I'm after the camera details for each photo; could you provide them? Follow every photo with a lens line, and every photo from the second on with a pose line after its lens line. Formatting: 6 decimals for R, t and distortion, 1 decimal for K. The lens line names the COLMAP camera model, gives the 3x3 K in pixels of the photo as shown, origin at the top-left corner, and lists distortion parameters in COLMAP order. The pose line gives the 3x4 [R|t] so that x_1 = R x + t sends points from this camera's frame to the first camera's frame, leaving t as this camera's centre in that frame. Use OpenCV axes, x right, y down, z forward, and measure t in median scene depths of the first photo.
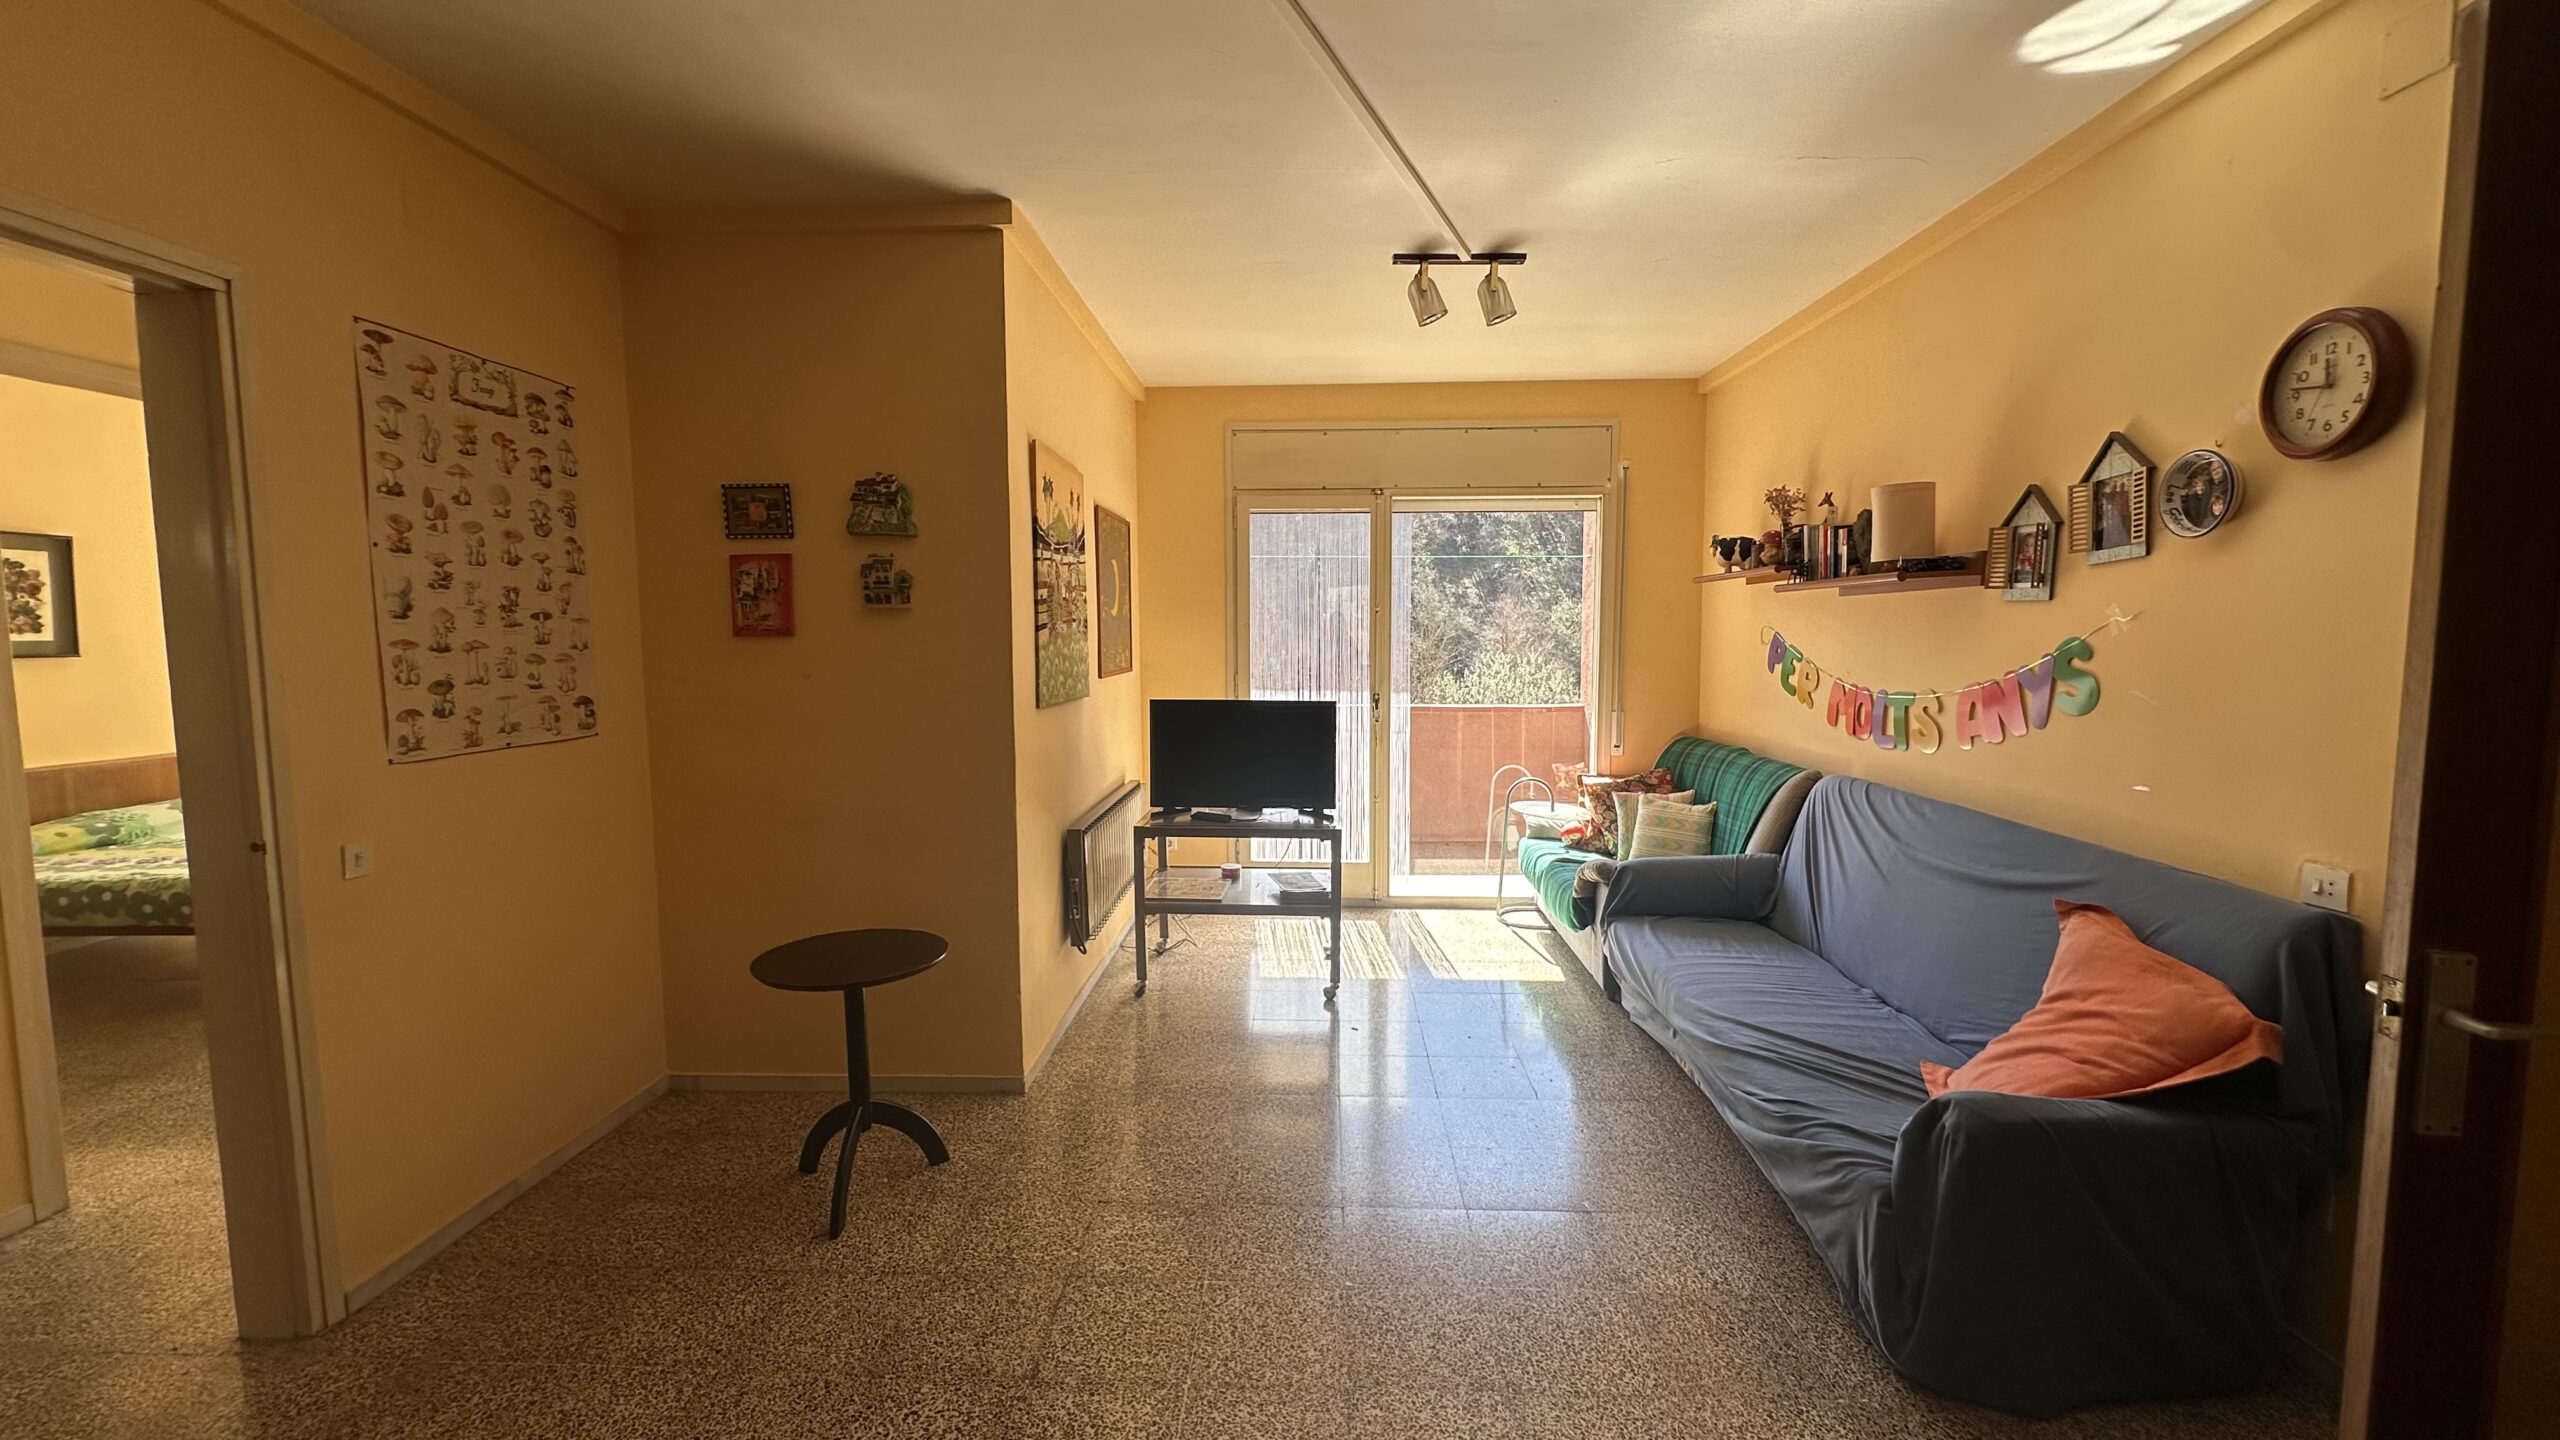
lens RADIAL K [[1006.2, 0, 1265.9], [0, 1006.2, 712.7], [0, 0, 1]] dist [0.000628, 0.000310]
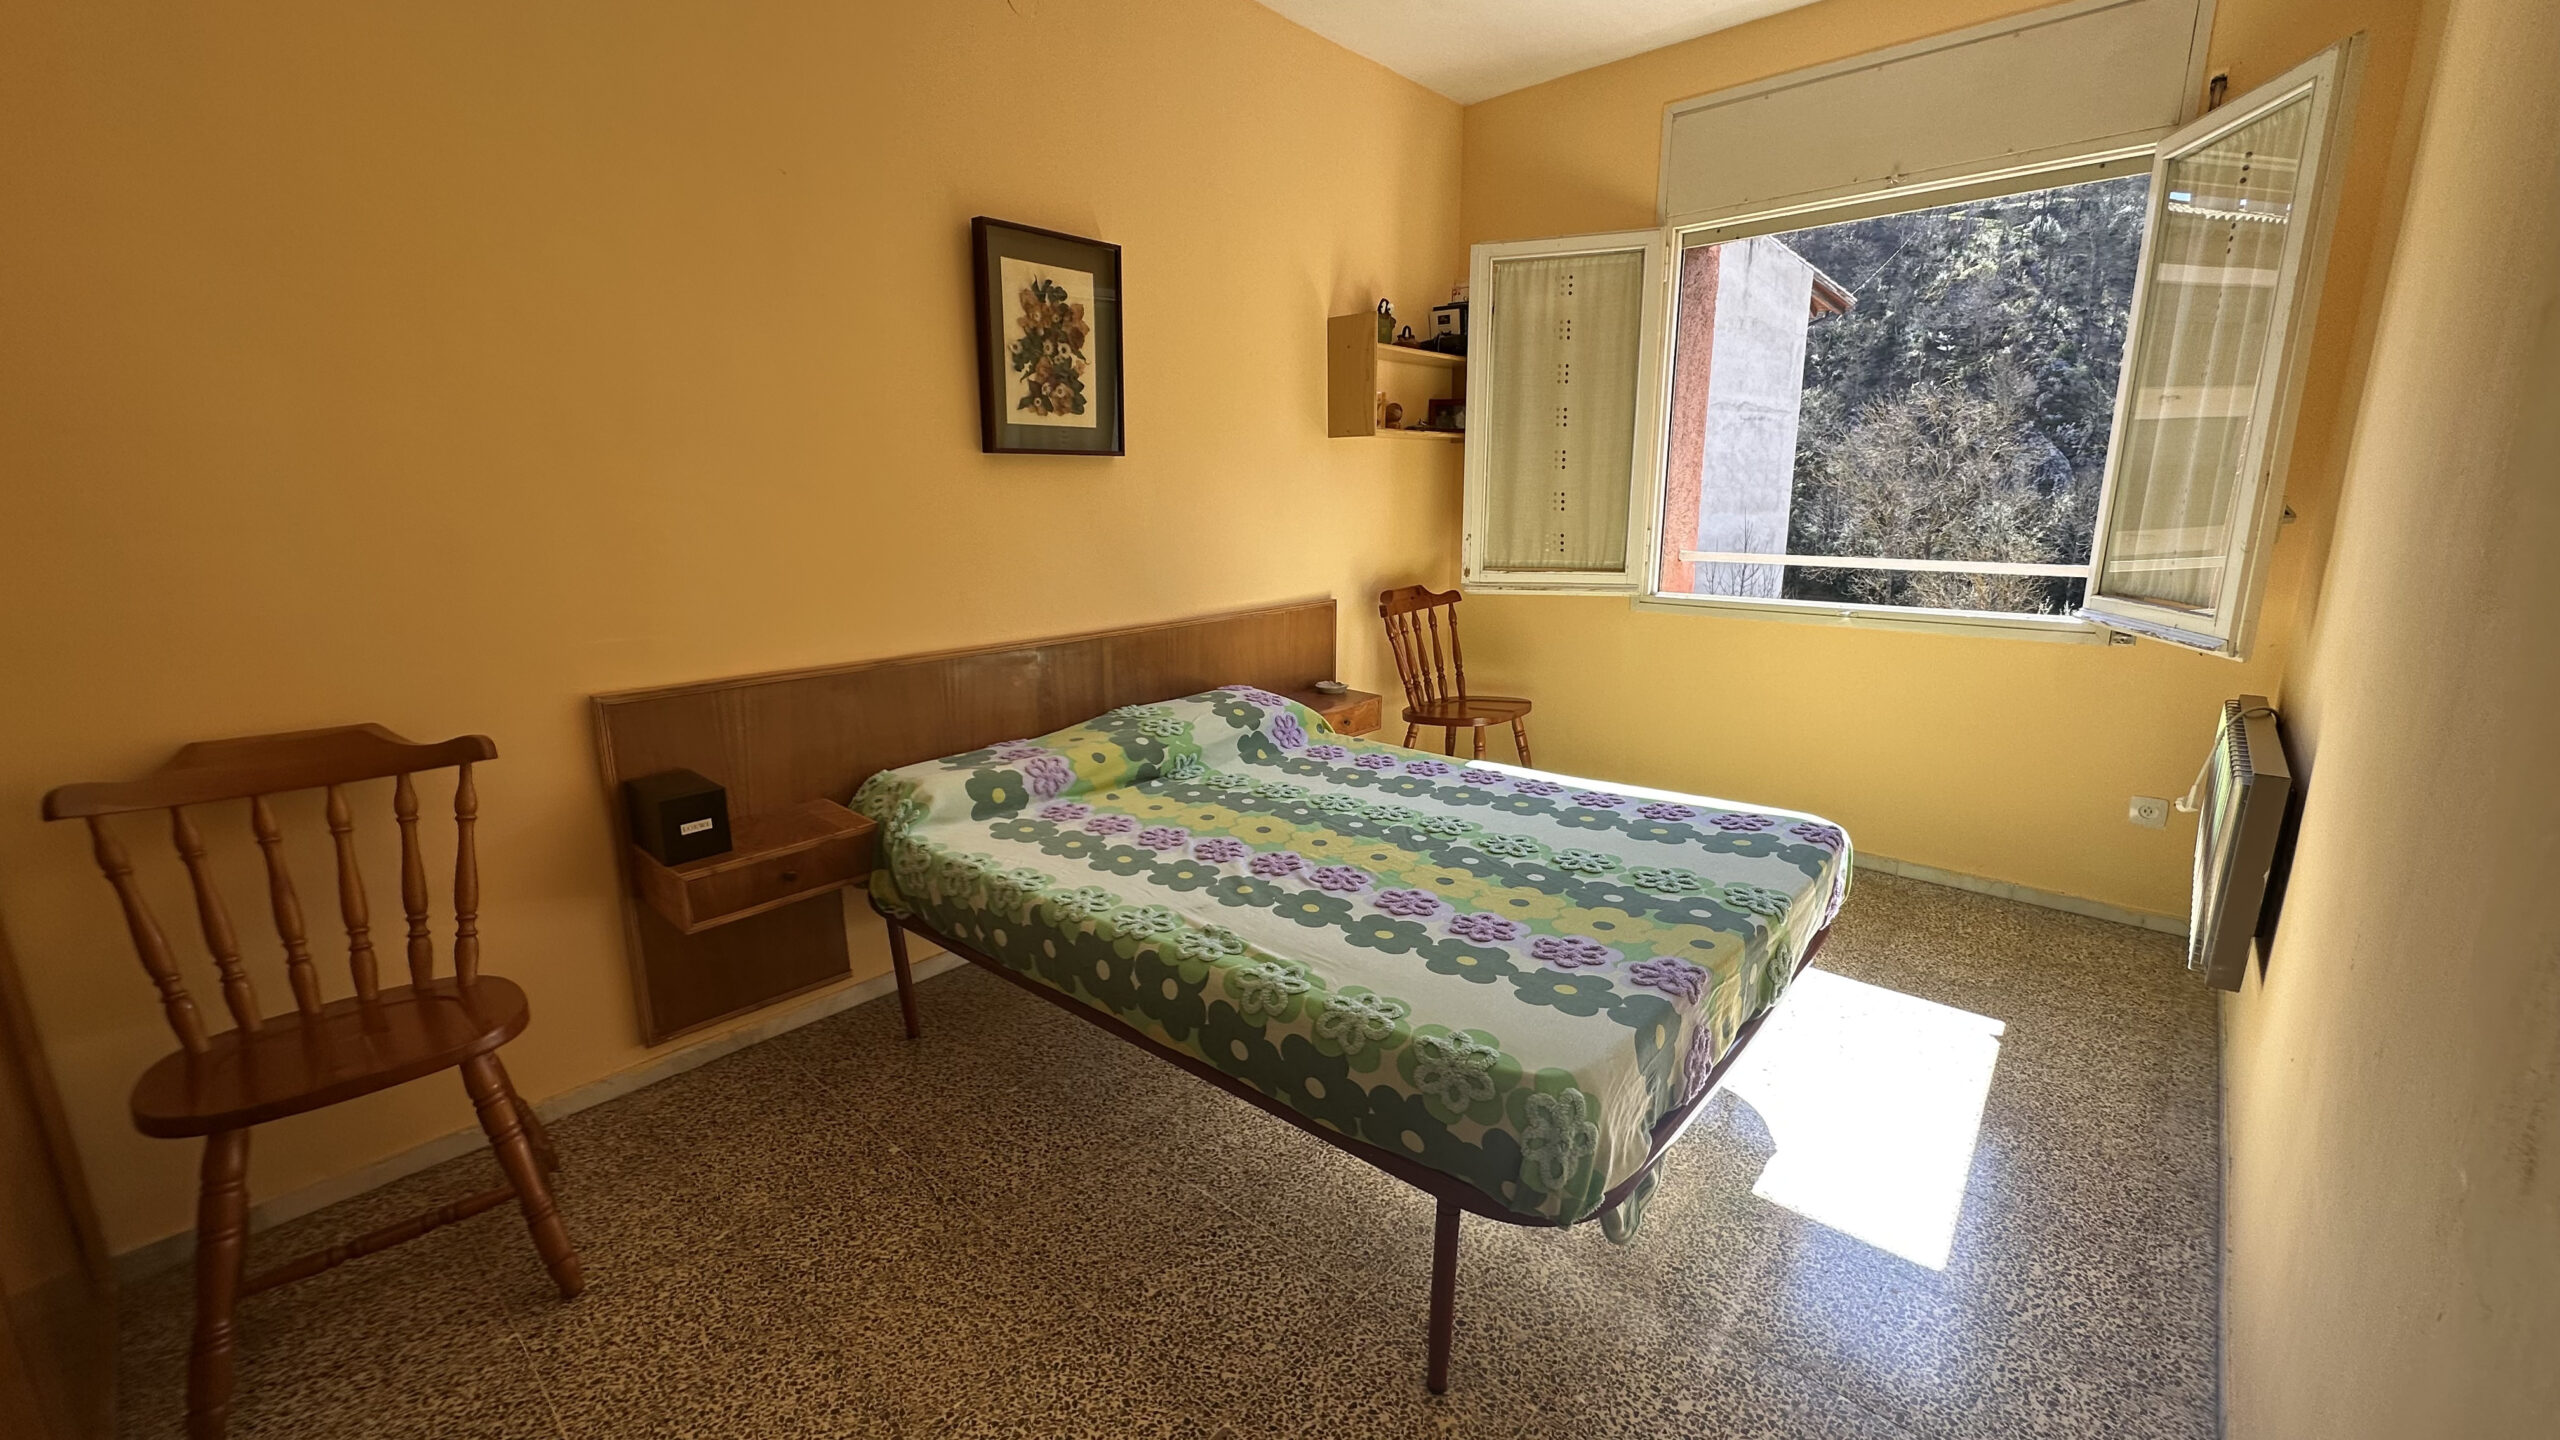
lens RADIAL K [[1006.2, 0, 1289.2], [0, 1006.2, 715.3], [0, 0, 1]] dist [0.000628, 0.000310]
pose [[0.774781, 0.140313, -0.616463, -0.723253], [-0.051381, 0.985811, 0.159803, -0.002689], [0.630139, -0.092138, 0.770997, 0.596996]]
